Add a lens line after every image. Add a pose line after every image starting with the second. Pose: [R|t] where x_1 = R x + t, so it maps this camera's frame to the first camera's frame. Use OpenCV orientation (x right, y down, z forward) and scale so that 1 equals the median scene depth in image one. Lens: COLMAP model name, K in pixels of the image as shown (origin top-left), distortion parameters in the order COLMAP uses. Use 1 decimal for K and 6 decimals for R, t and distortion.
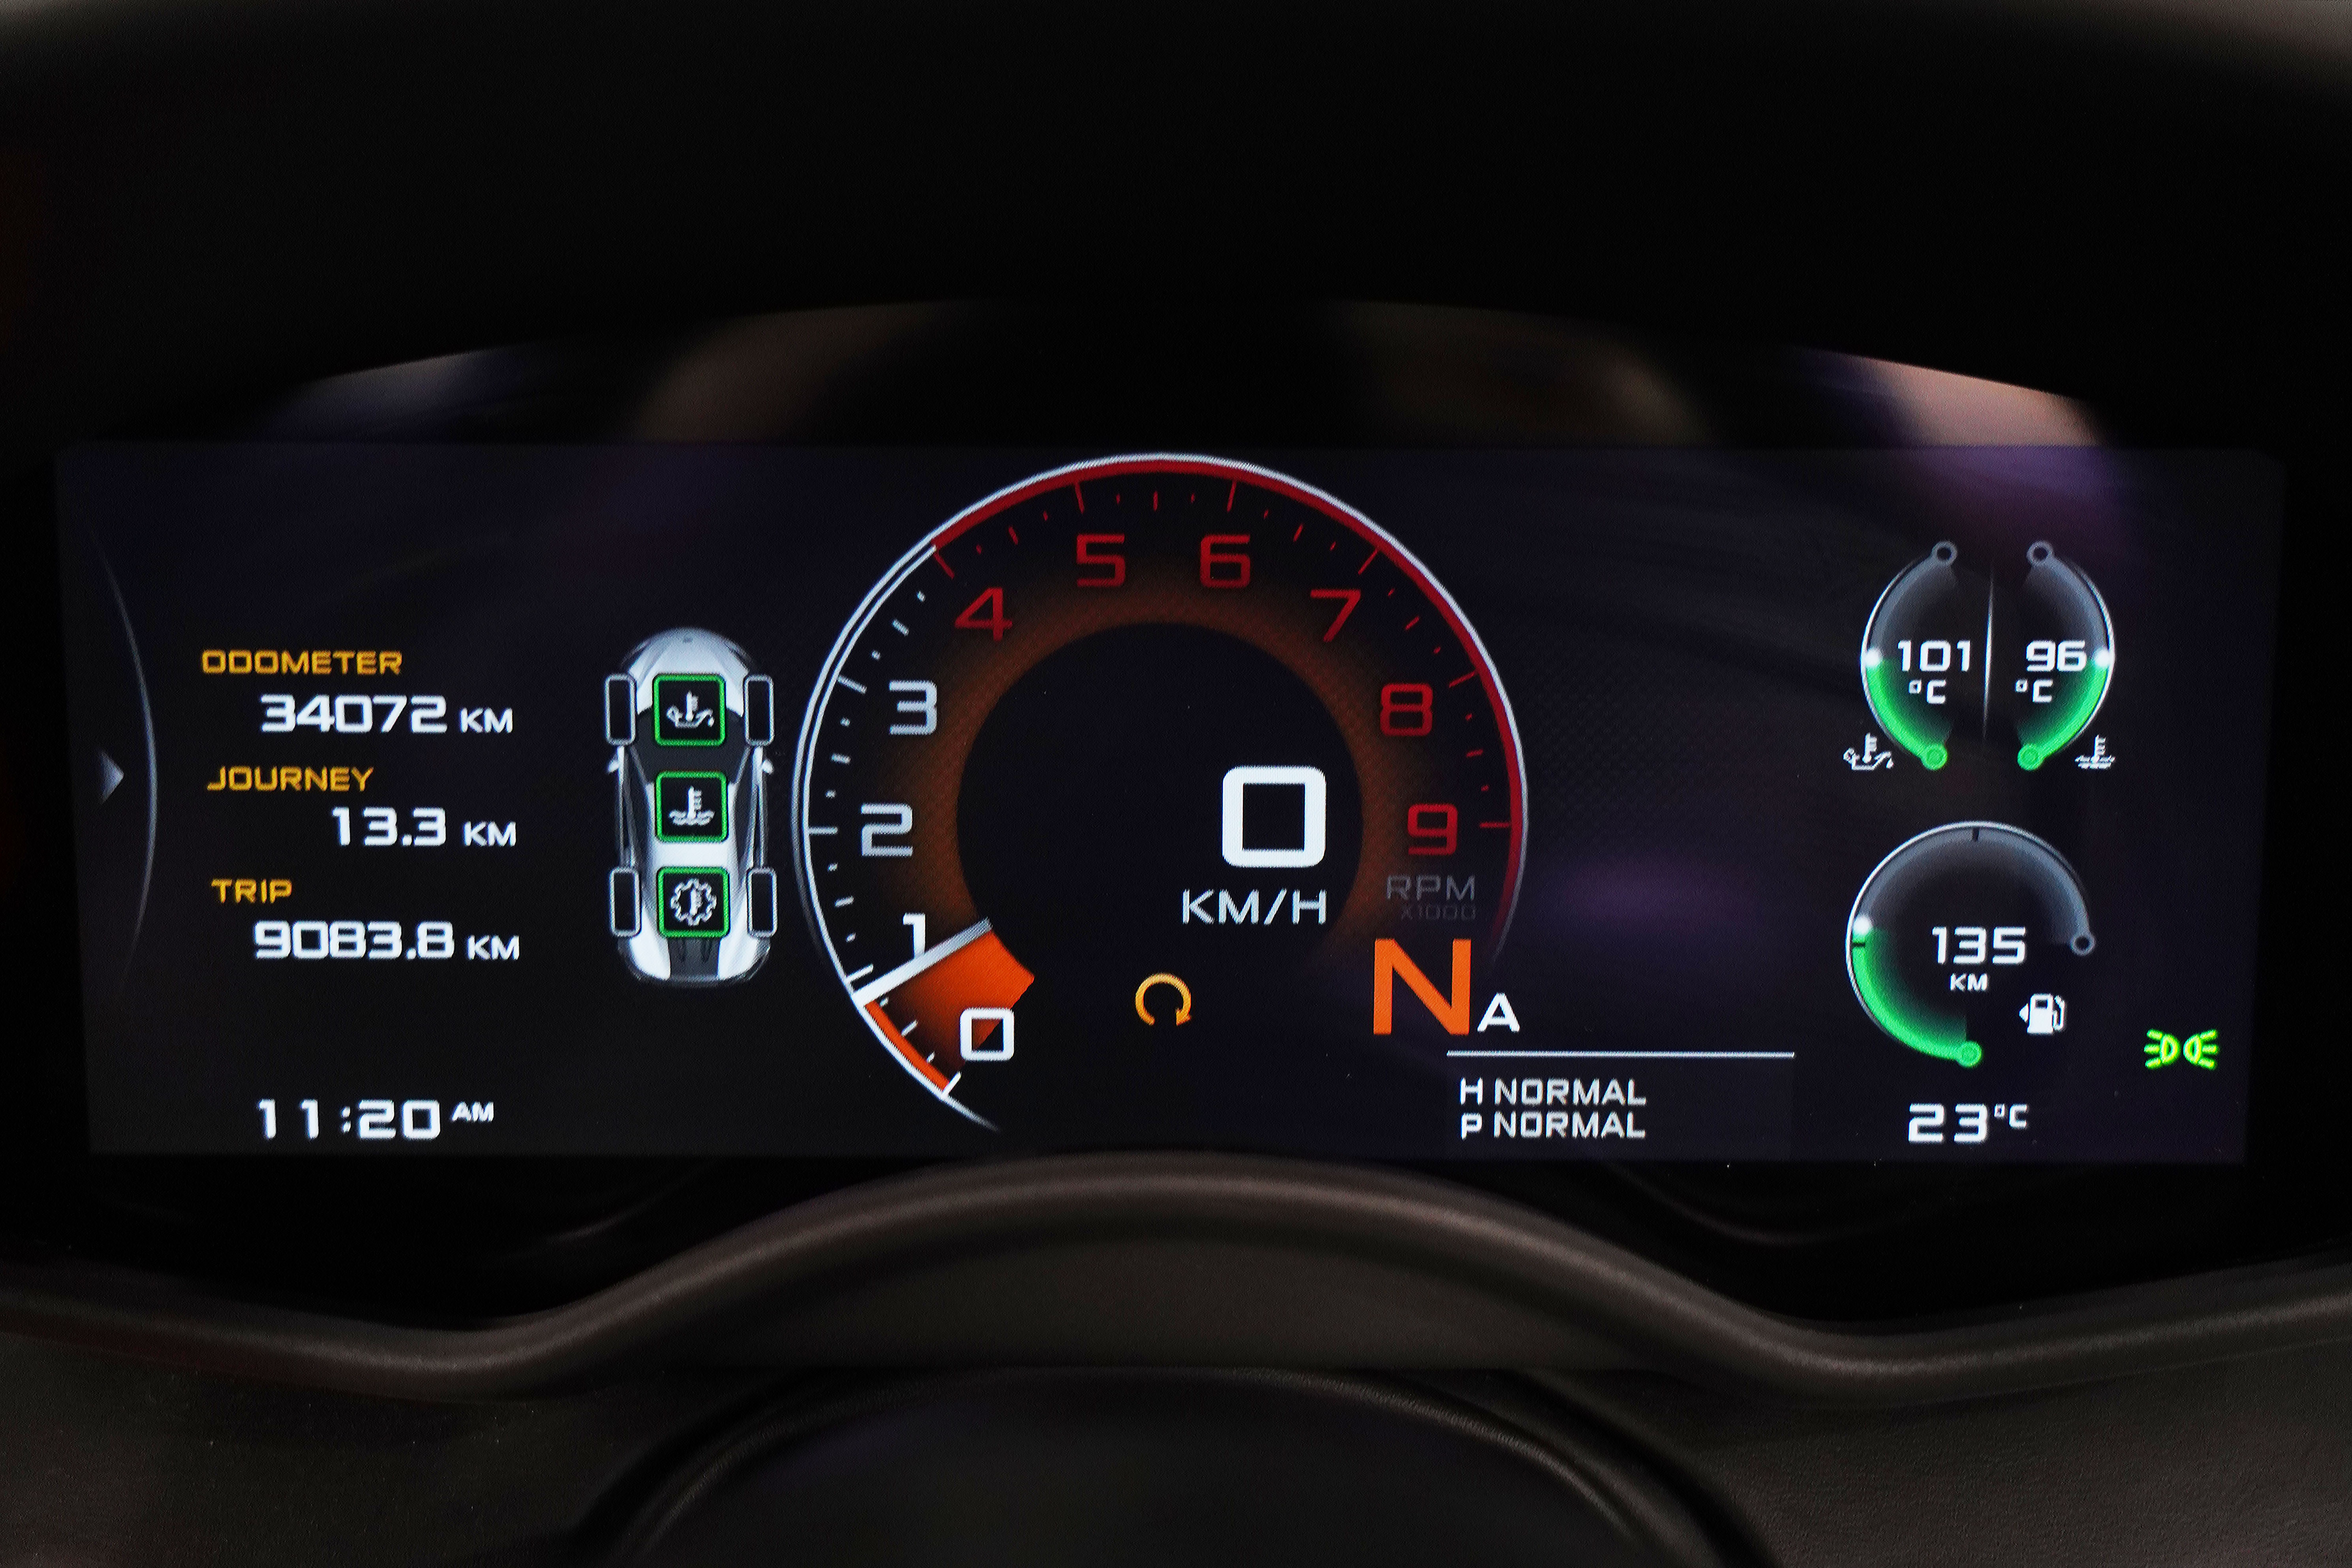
lens RADIAL K [[2621.7, 0, 1174.8], [0, 2621.7, 781.8], [0, 0, 1]] dist [0.047956, 0.000000]
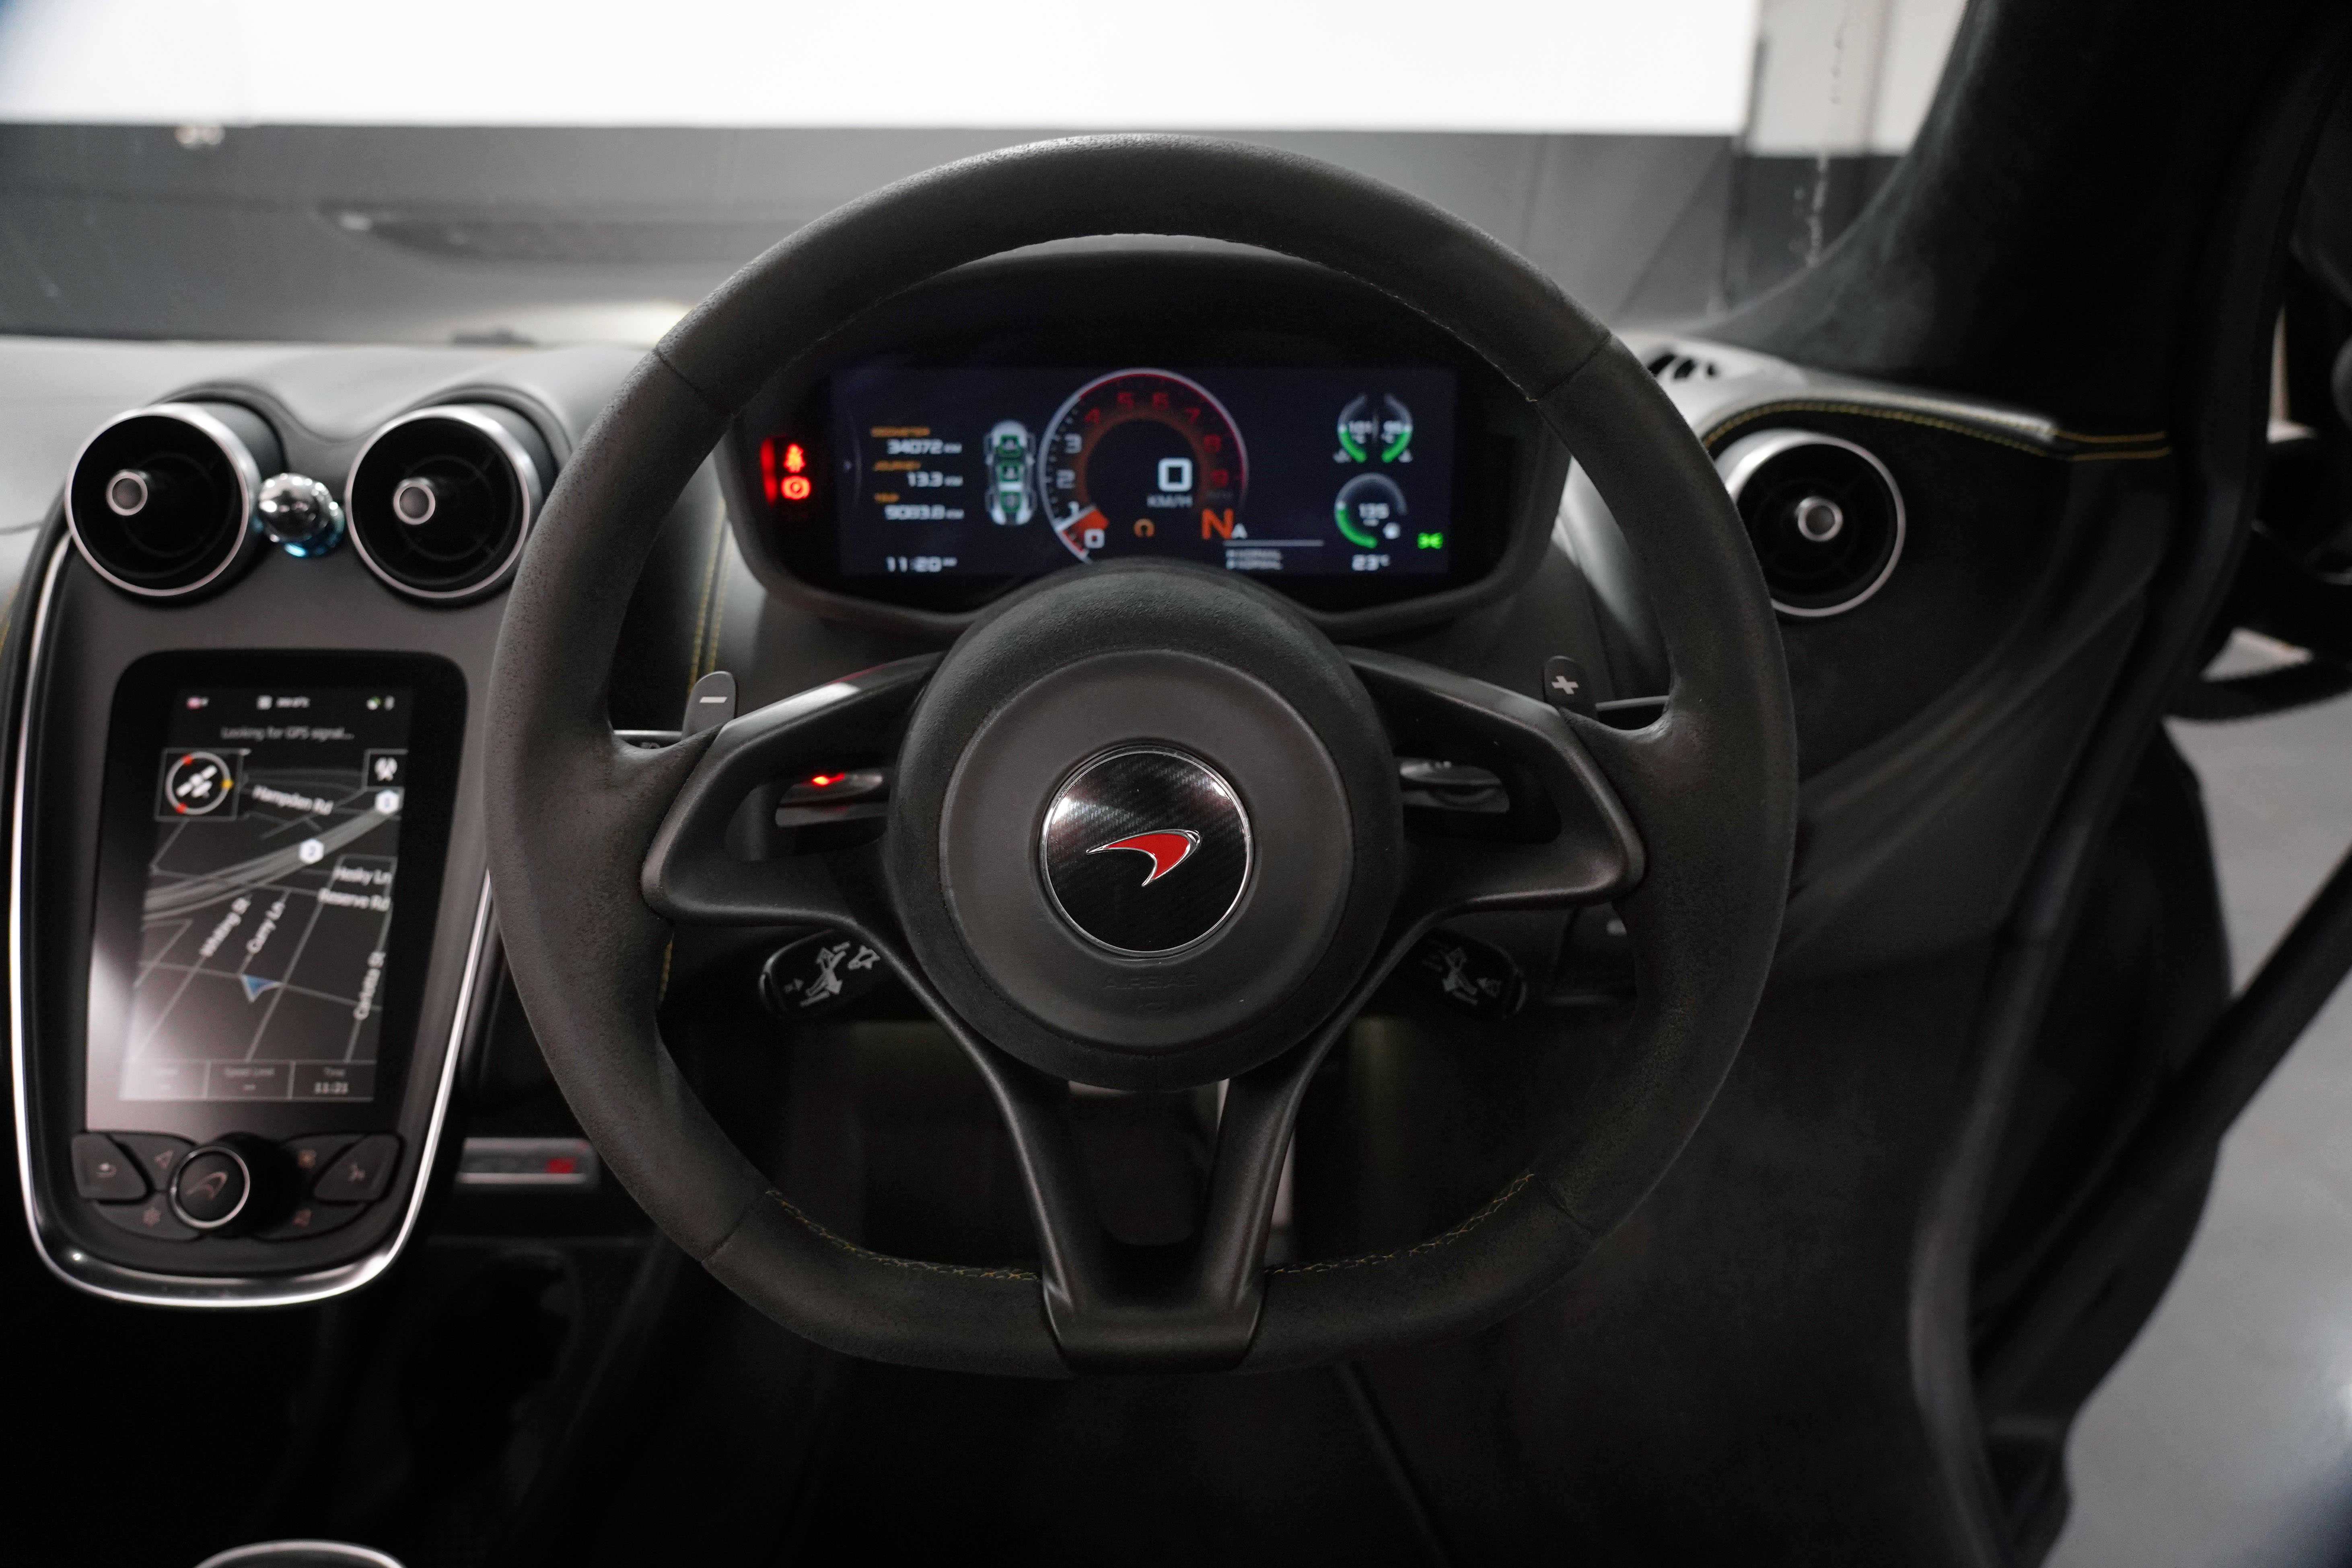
lens RADIAL K [[1791.4, 0, 1187.5], [0, 1791.4, 786.3], [0, 0, 1]] dist [0.007076, 0.005142]
pose [[0.999906, -0.001077, -0.013666, 0.087055], [0.002622, 0.993527, 0.113567, 0.155082], [0.013455, -0.113592, 0.993436, -1.440771]]
